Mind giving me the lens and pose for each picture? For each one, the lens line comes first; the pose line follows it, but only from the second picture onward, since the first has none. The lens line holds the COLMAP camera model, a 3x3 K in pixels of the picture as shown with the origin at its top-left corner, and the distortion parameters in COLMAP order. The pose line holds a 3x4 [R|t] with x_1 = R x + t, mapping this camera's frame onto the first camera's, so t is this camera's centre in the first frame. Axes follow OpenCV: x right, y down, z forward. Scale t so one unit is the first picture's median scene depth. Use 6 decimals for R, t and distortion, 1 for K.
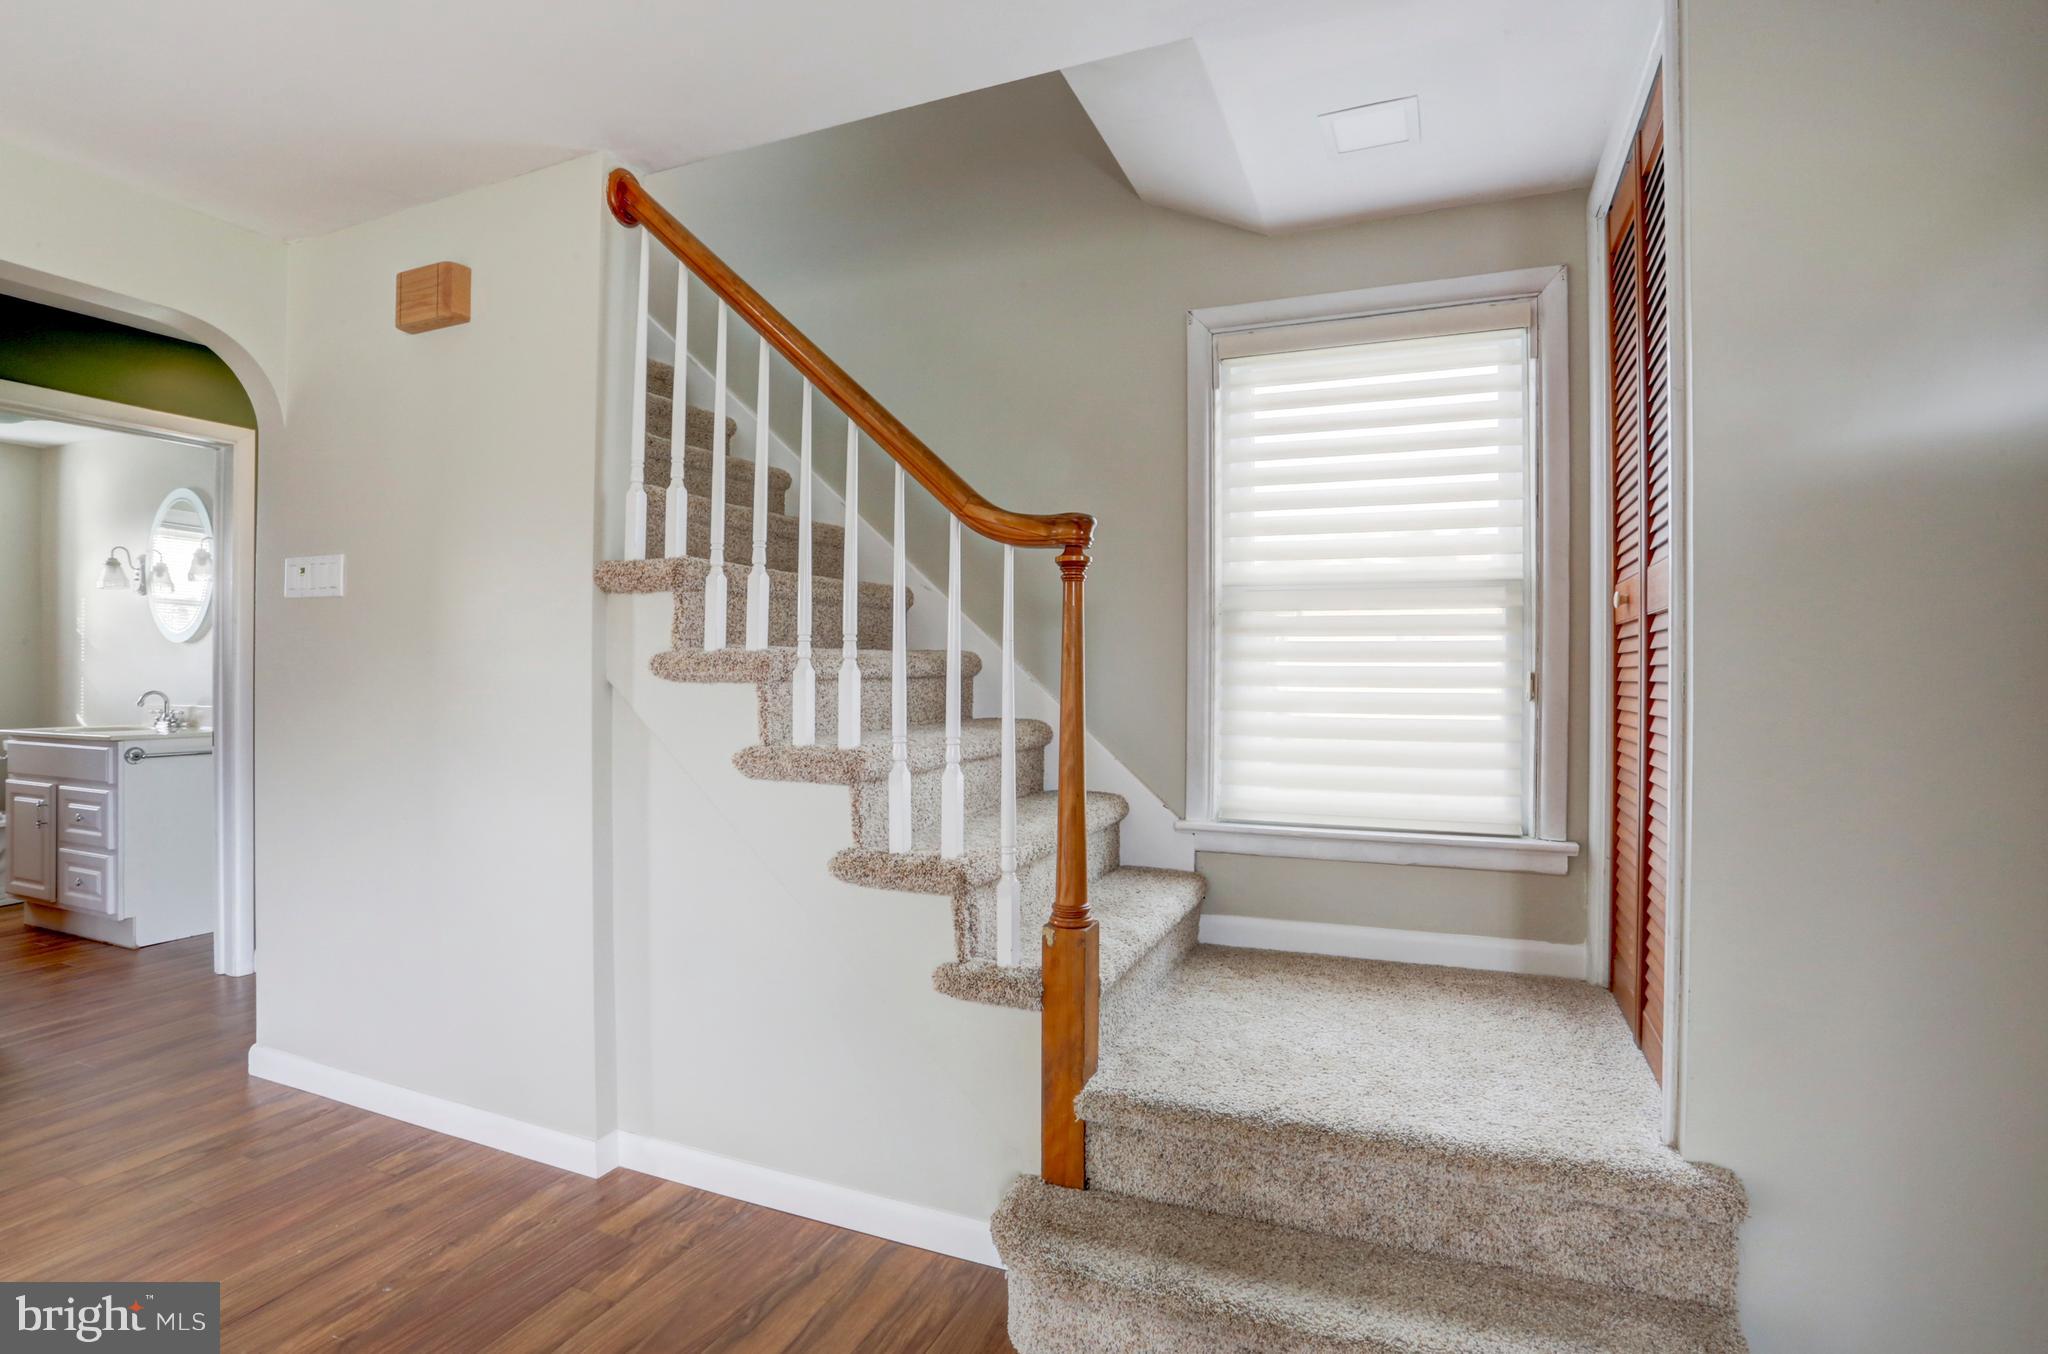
lens RADIAL K [[993.0, 0, 1025.1], [0, 993.0, 668.9], [0, 0, 1]] dist [-0.060499, 0.020363]
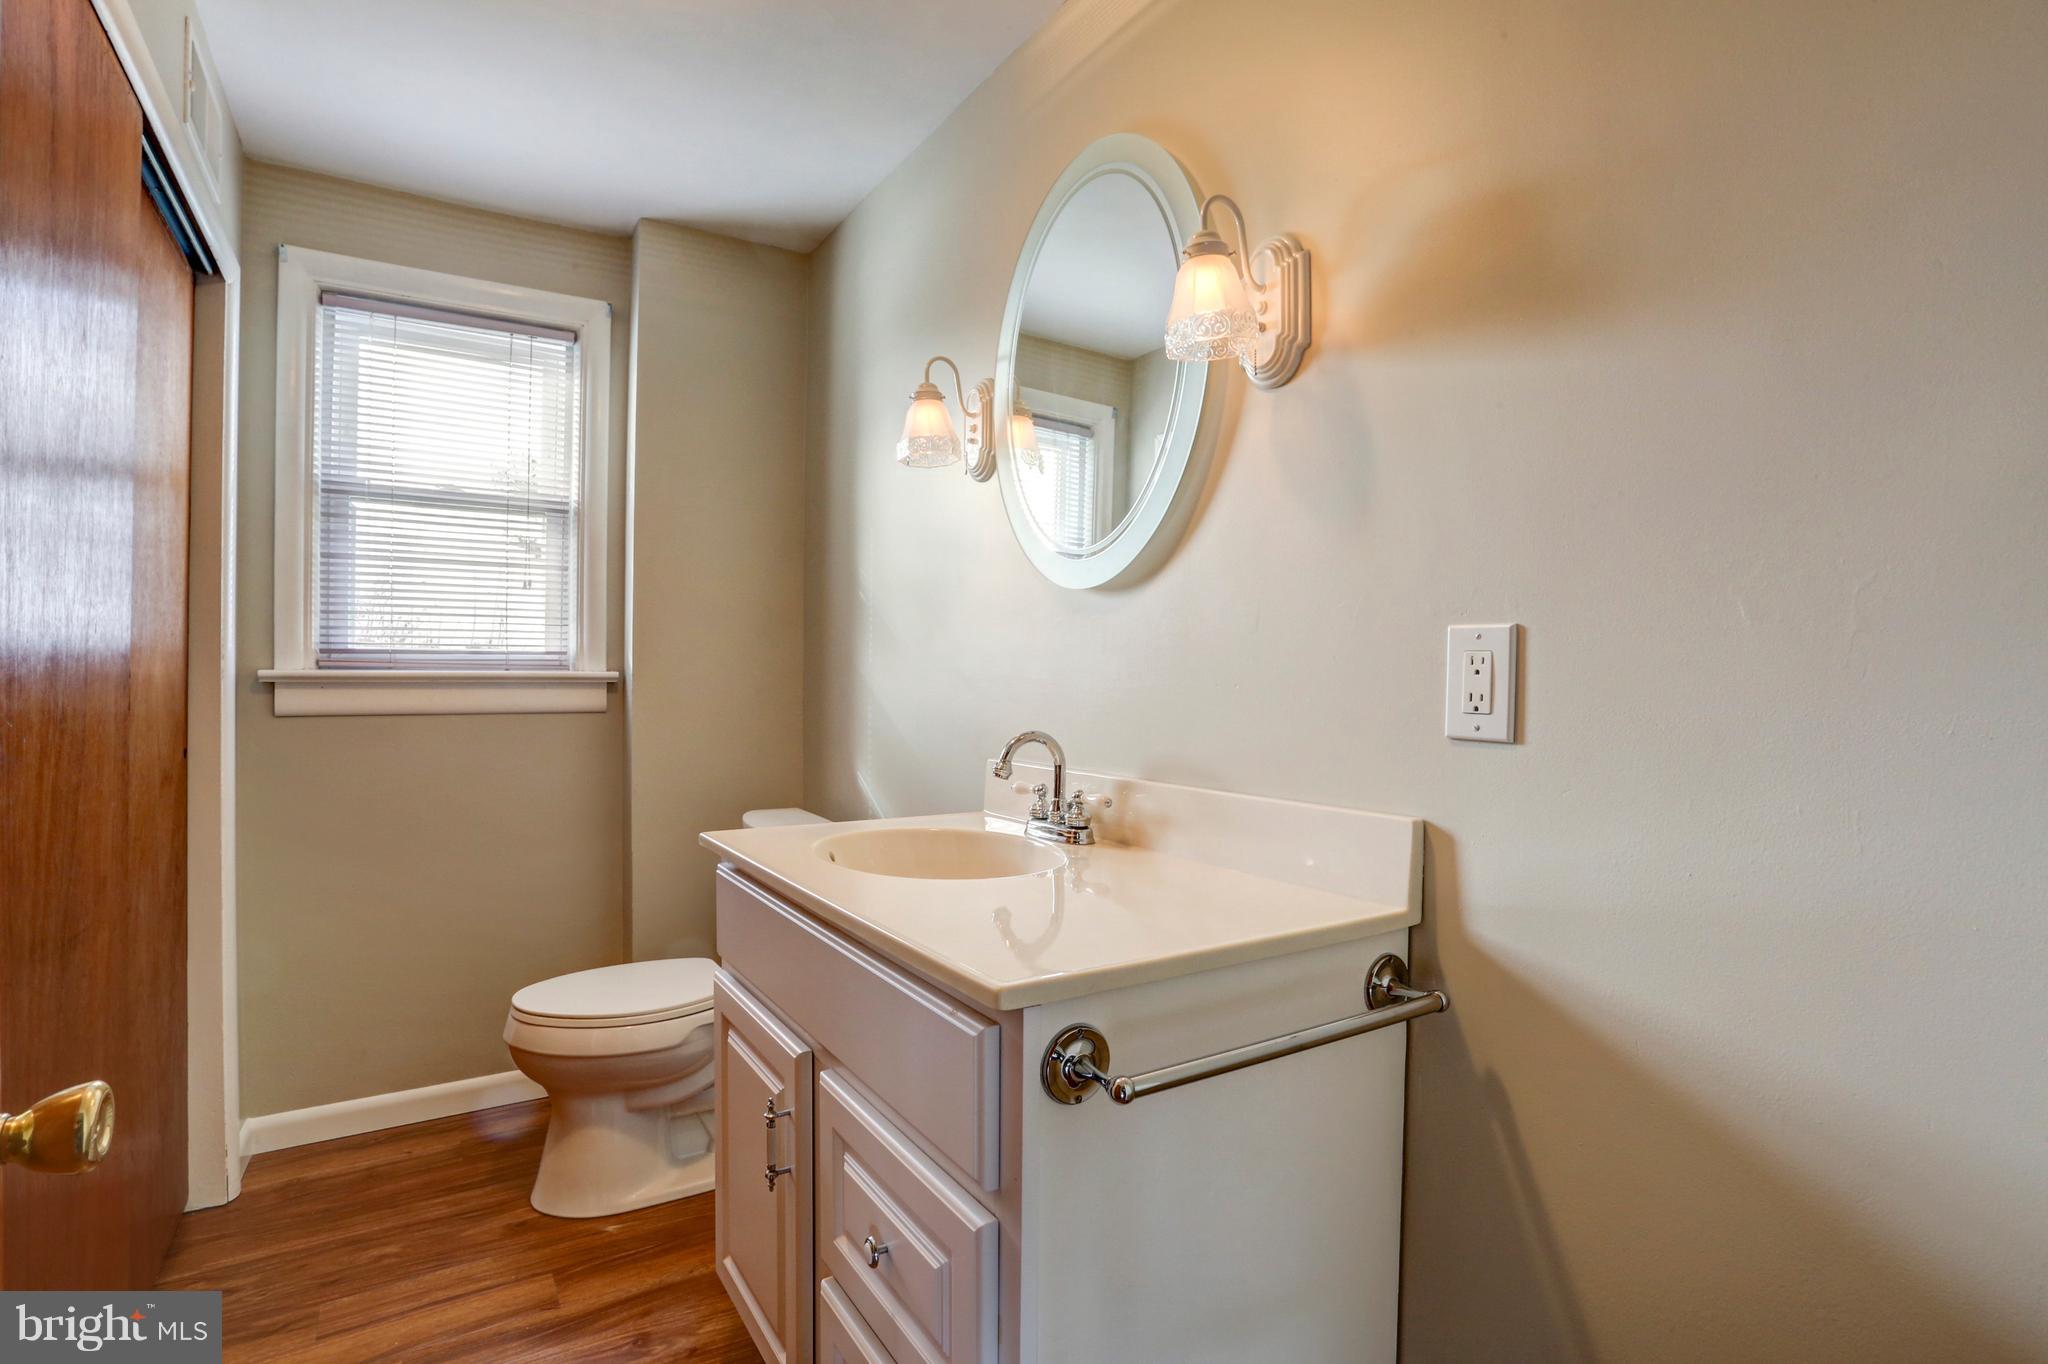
lens RADIAL K [[993.0, 0, 1024.8], [0, 993.0, 685.4], [0, 0, 1]] dist [-0.060499, 0.020363]
pose [[0.816900, 0.003349, -0.576769, -0.713987], [0.000501, 0.999979, 0.006515, 0.003883], [0.576779, -0.005611, 0.816881, 0.715968]]
